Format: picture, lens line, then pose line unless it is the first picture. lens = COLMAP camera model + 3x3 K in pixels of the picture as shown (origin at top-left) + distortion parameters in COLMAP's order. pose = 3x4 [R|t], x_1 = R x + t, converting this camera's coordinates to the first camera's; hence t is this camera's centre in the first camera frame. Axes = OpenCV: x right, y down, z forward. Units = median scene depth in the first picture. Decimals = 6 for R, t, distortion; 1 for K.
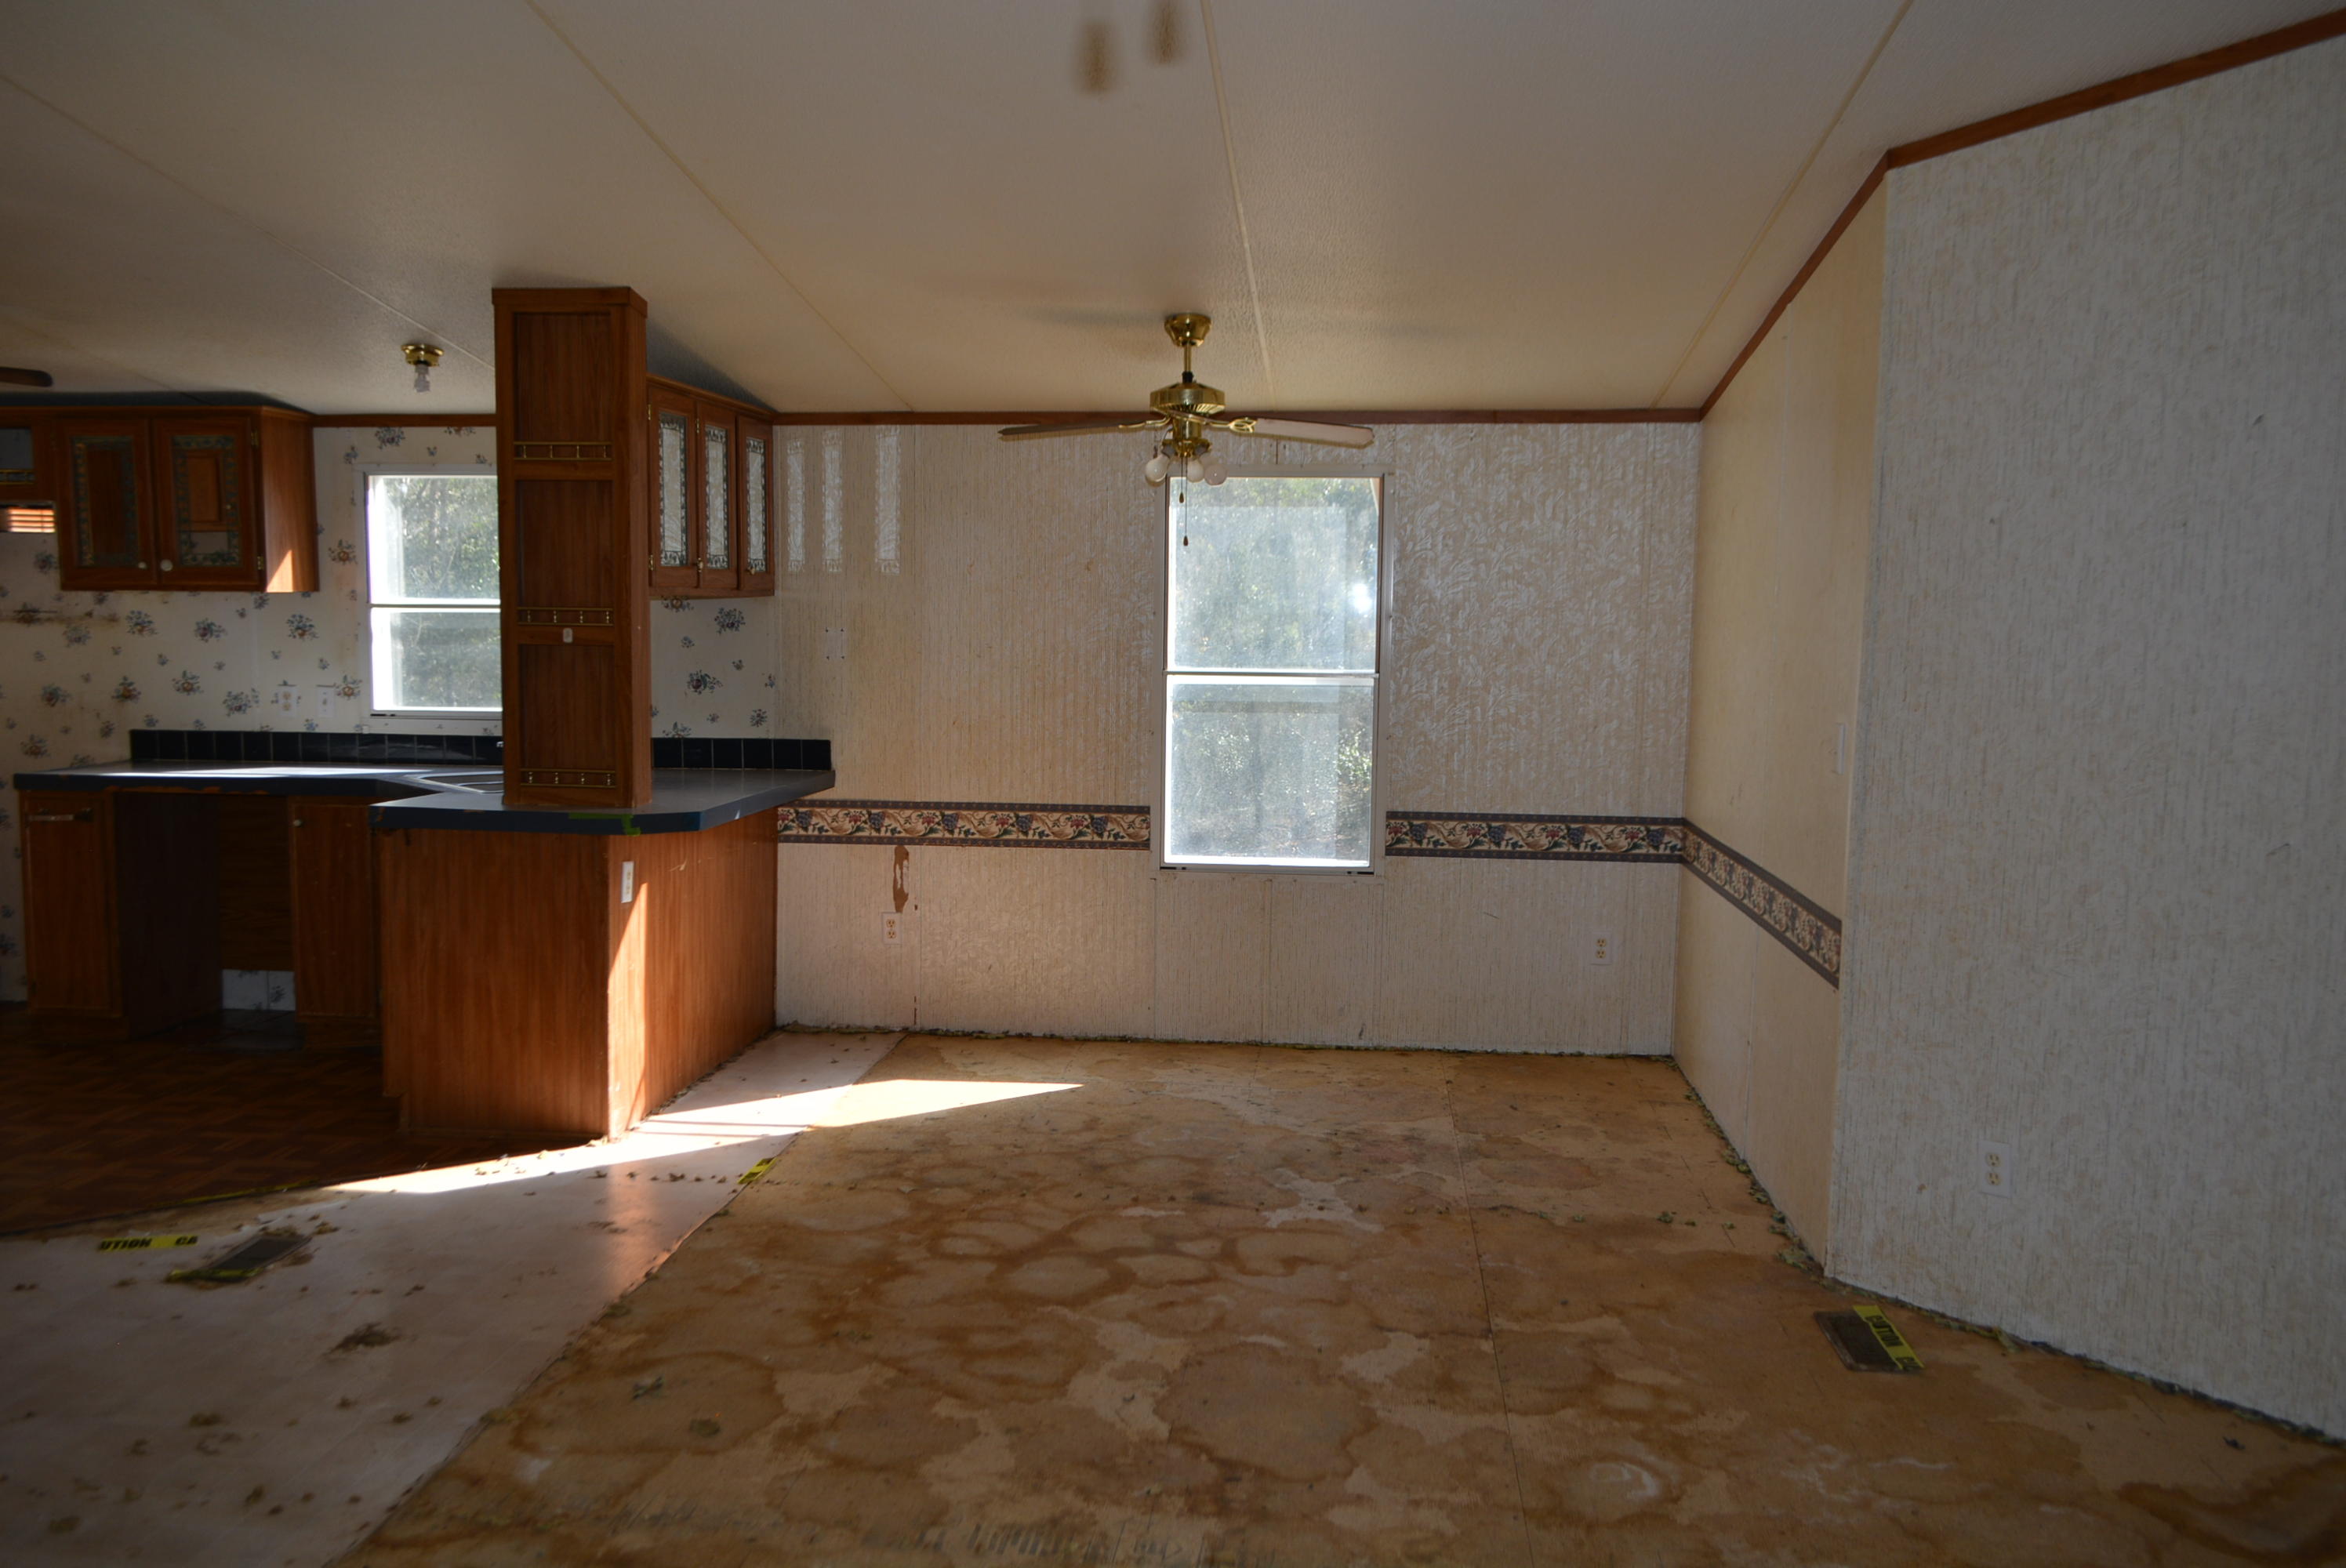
lens RADIAL K [[1889.9, 0, 1154.6], [0, 1889.9, 801.8], [0, 0, 1]] dist [-0.005280, 0.004972]
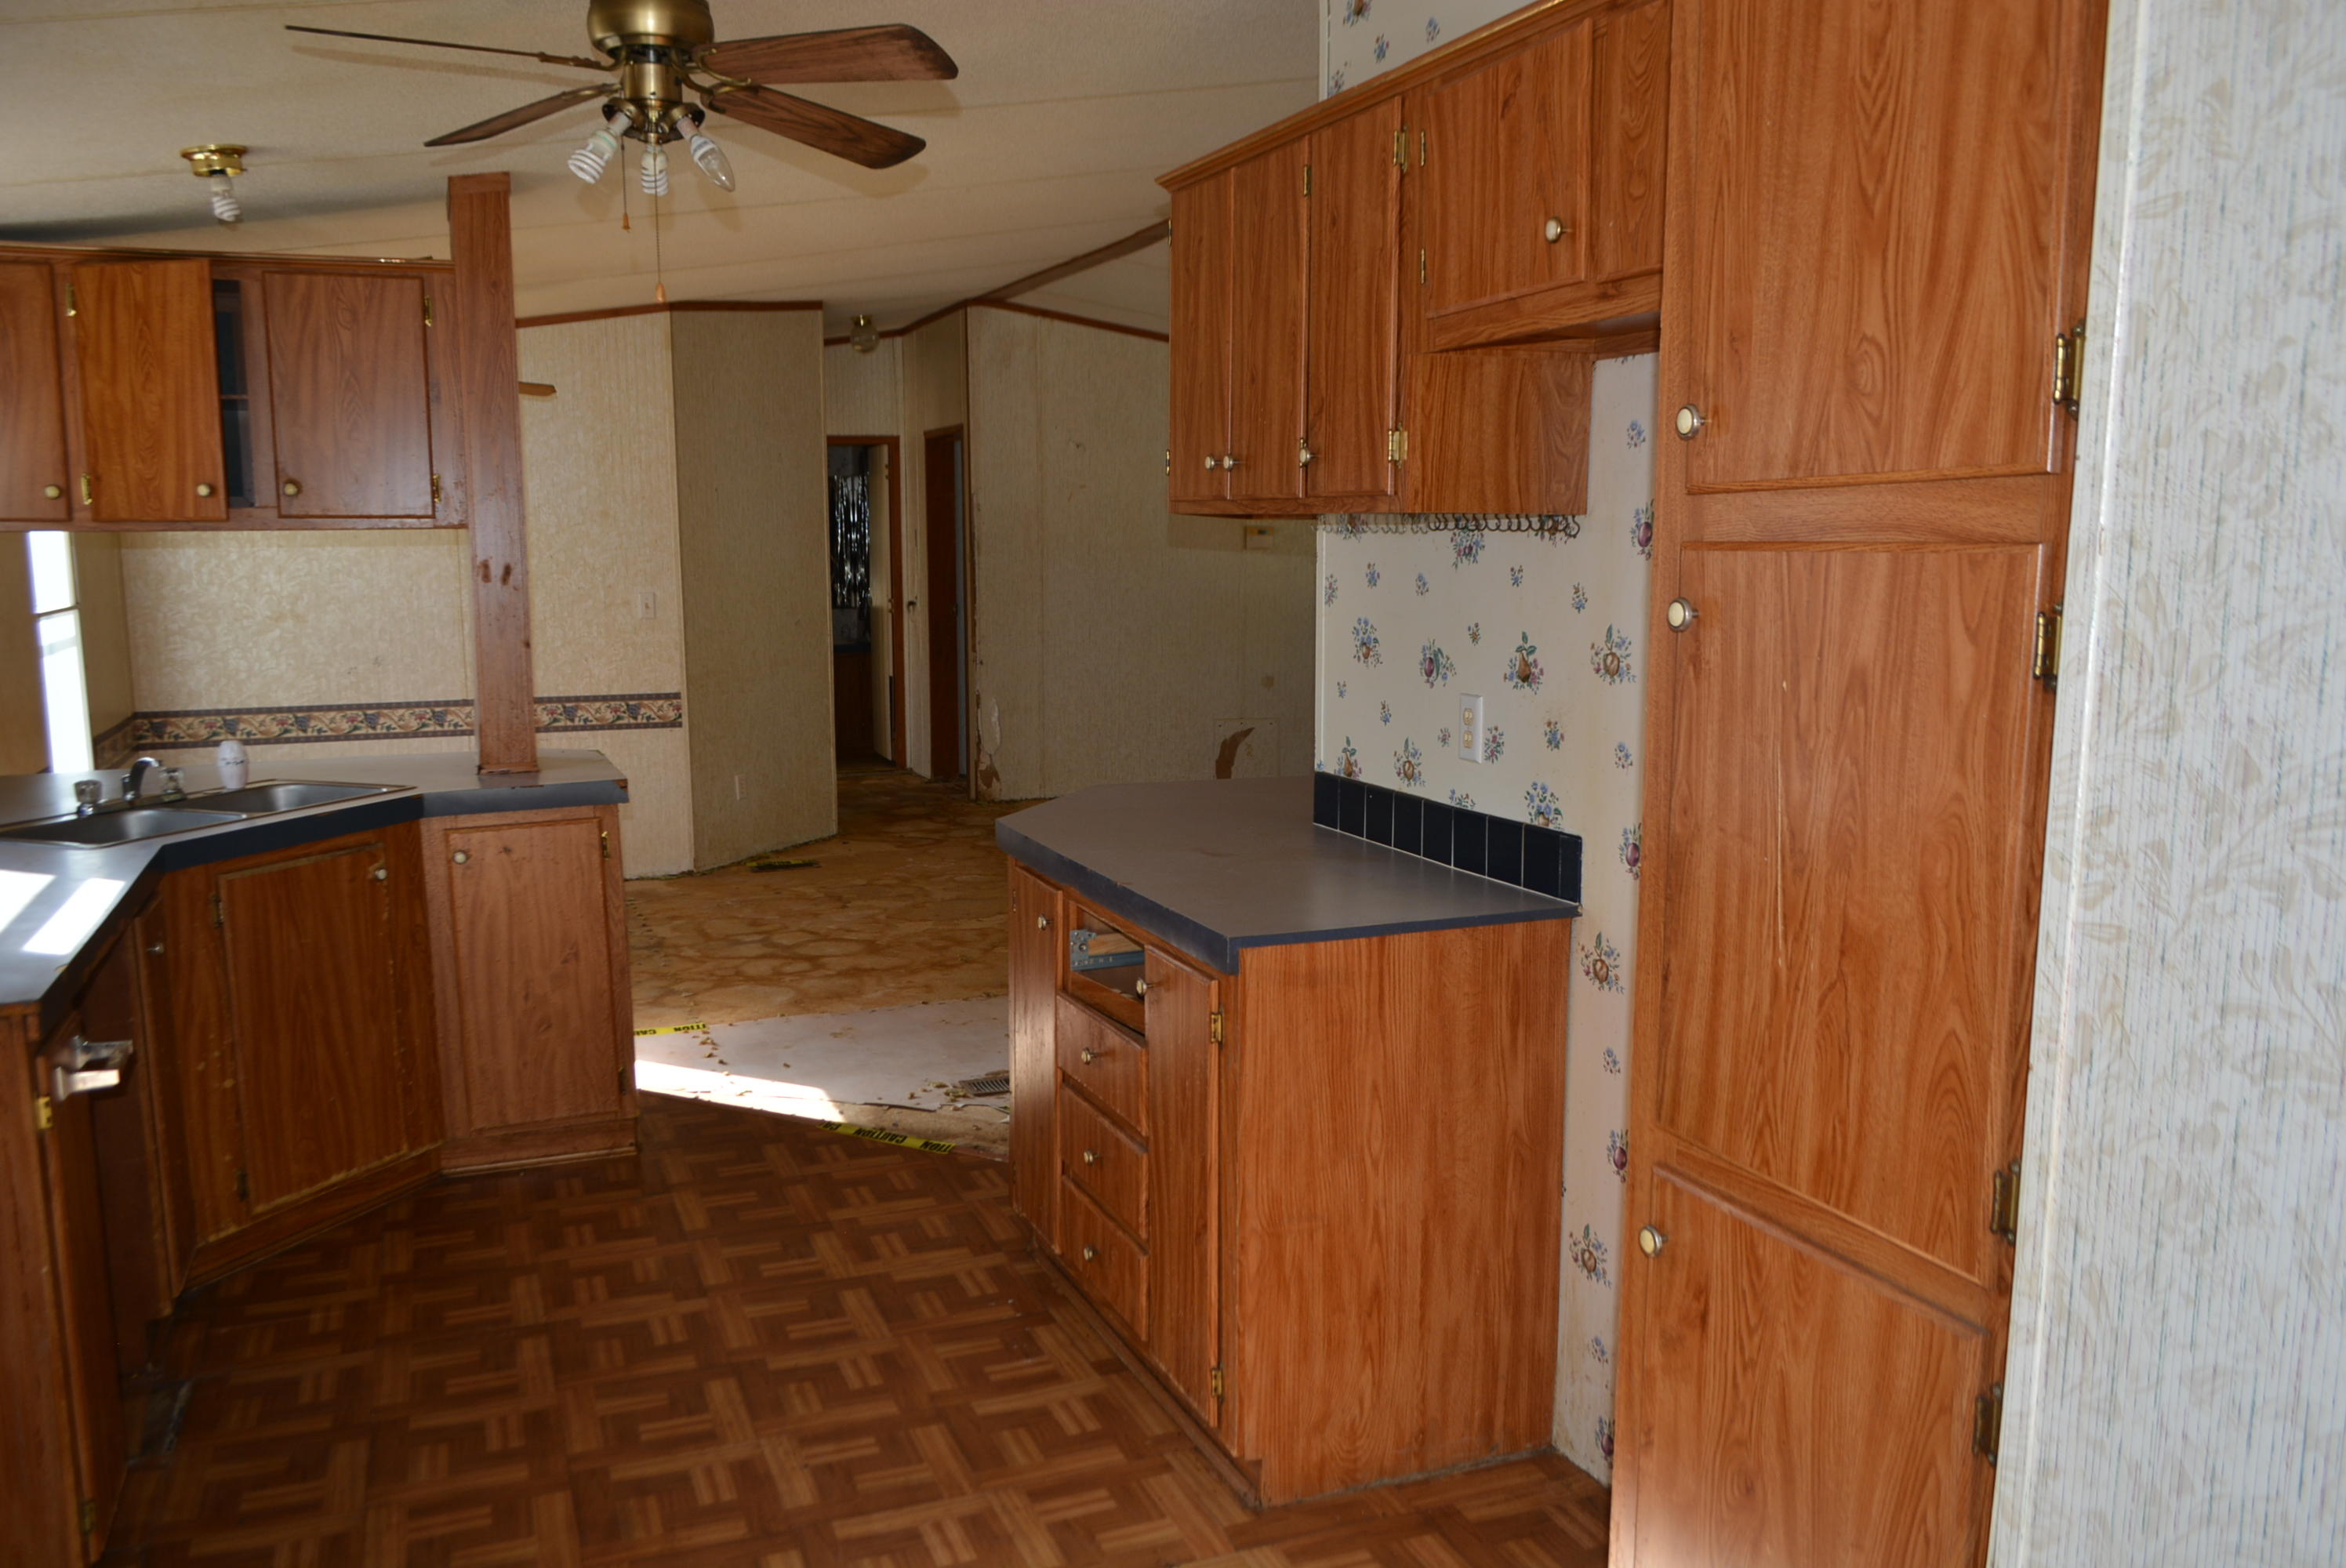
lens RADIAL K [[1854.6, 0, 1169.8], [0, 1854.6, 799.6], [0, 0, 1]] dist [-0.004402, 0.003732]
pose [[-0.474015, -0.135777, 0.869985, -1.772810], [0.088892, 0.975612, 0.200695, -0.190084], [-0.876018, 0.172467, -0.450386, 1.636396]]
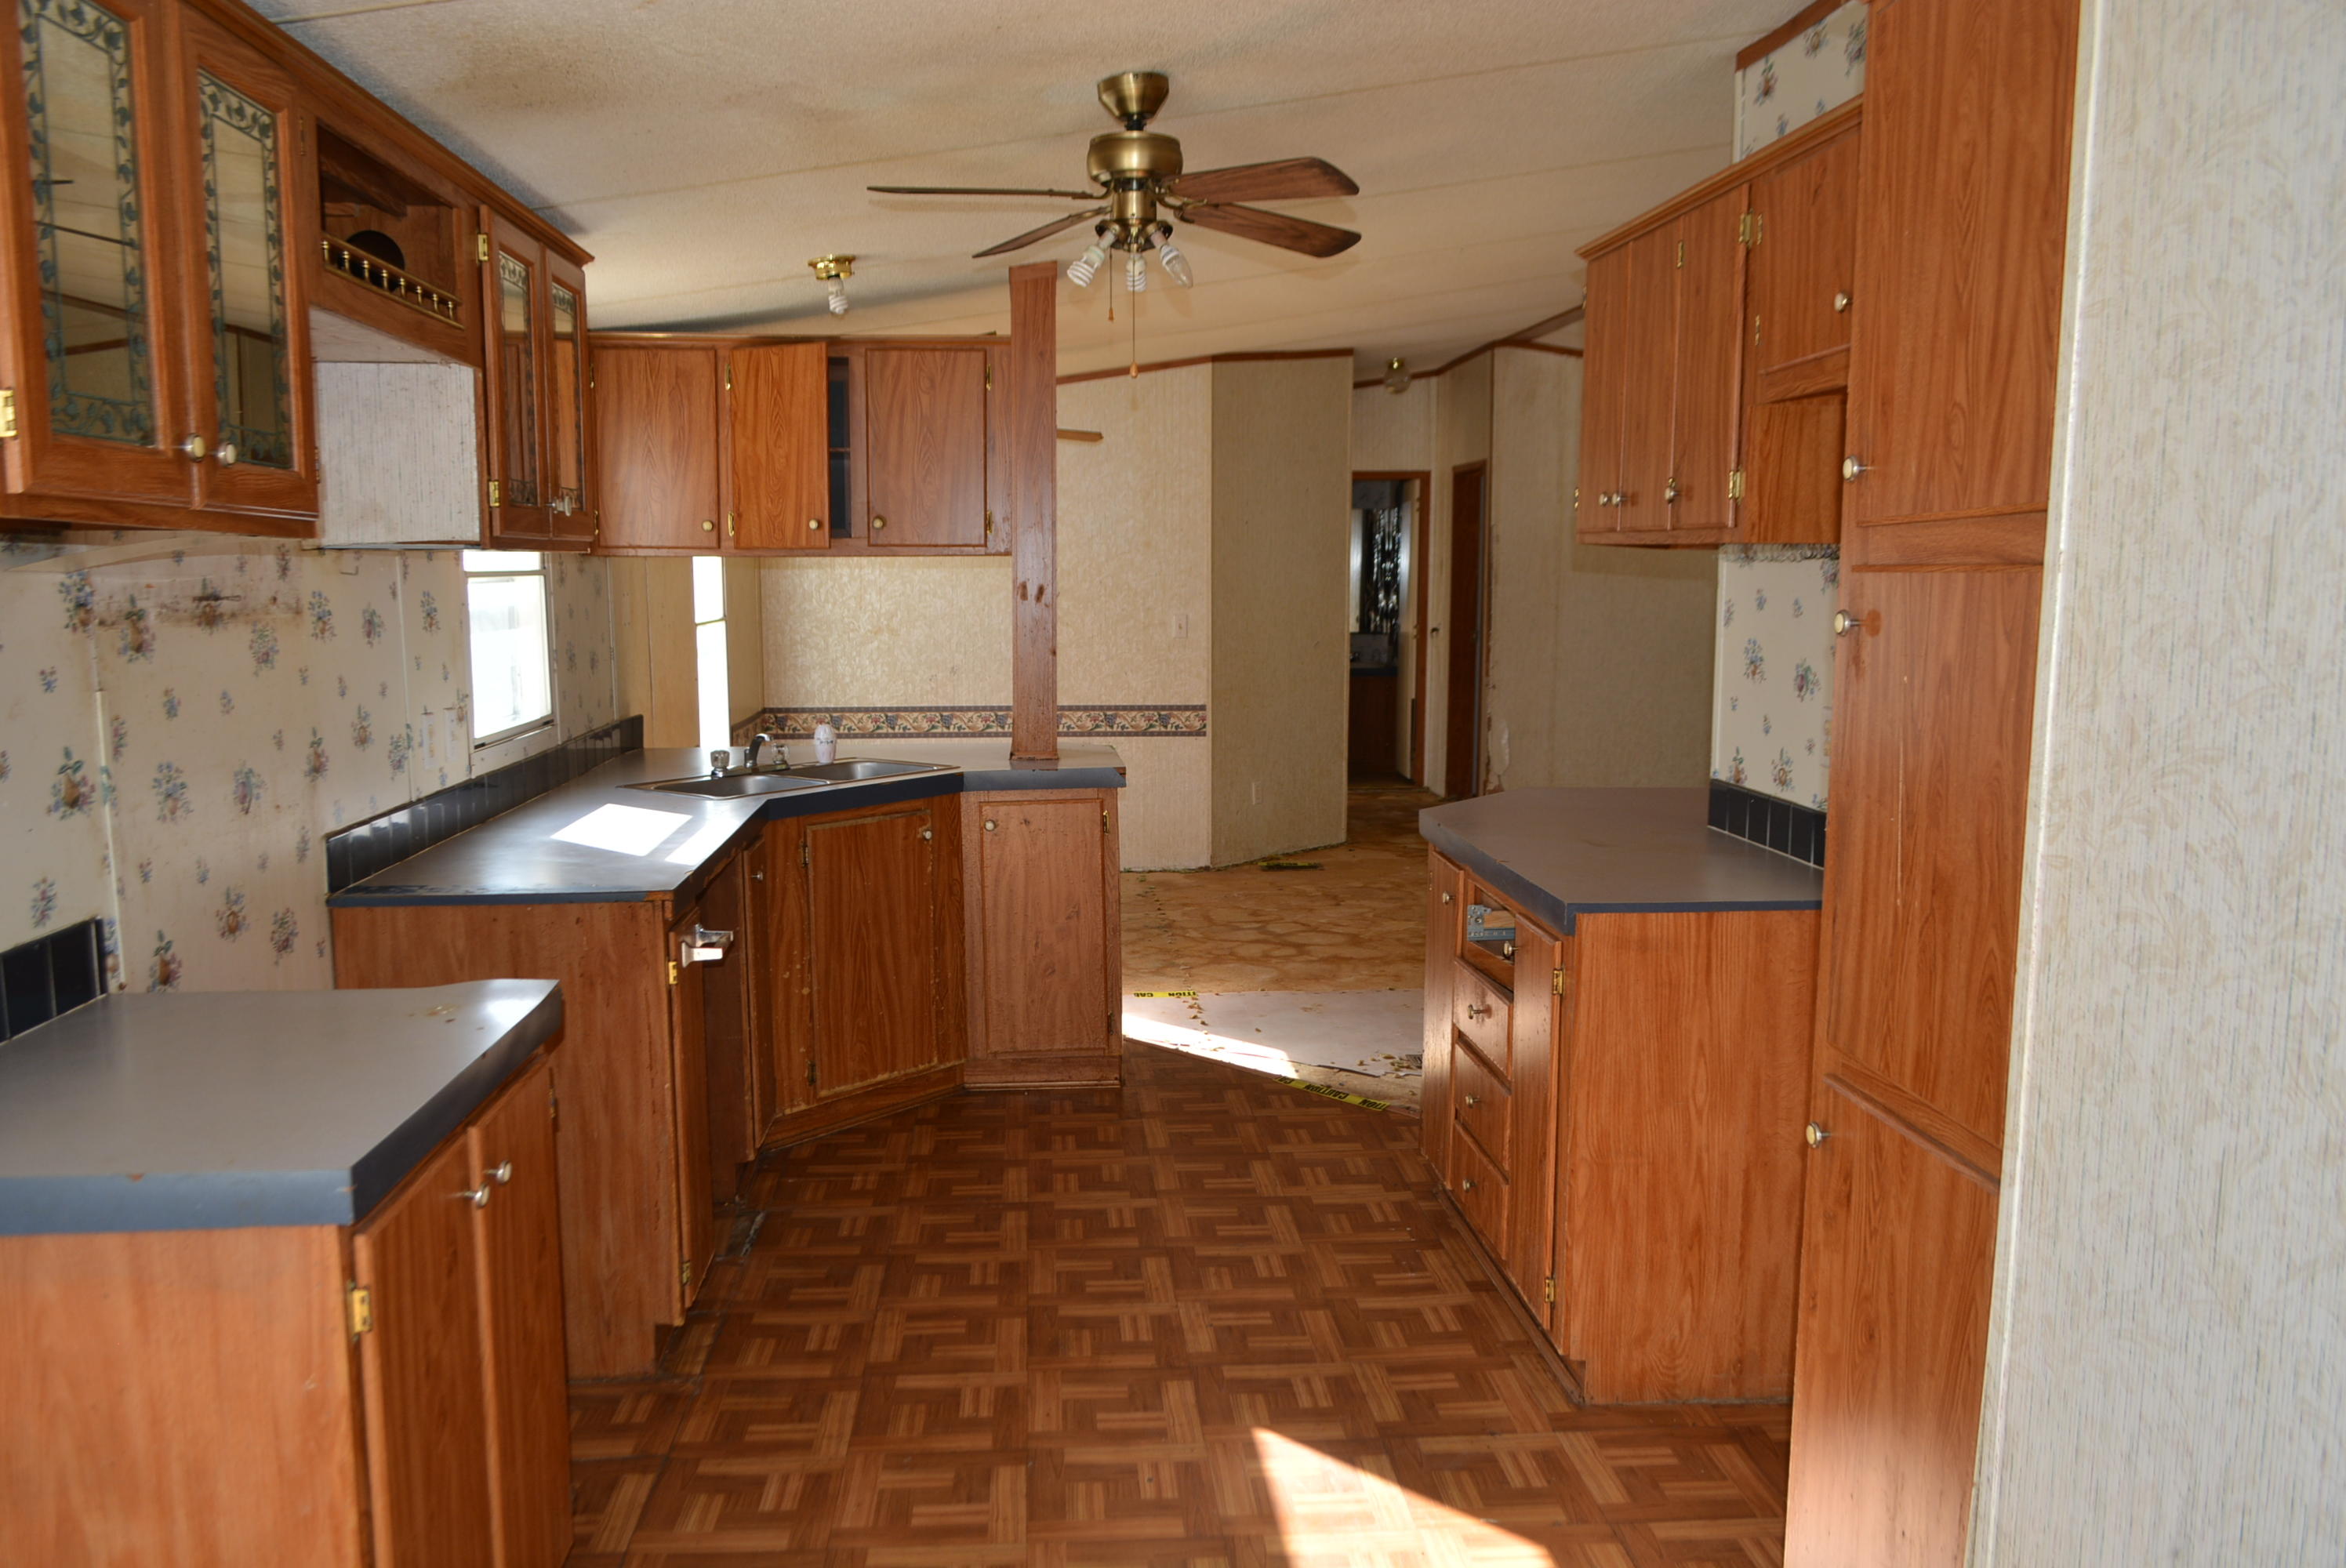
lens RADIAL K [[1867.1, 0, 1173.0], [0, 1867.1, 784.0], [0, 0, 1]] dist [0.005590, 0.013725]
pose [[-0.191313, -0.126423, 0.973353, -1.958310], [0.098264, 0.984221, 0.147148, -0.187488], [-0.976598, 0.123797, -0.175871, 1.619078]]
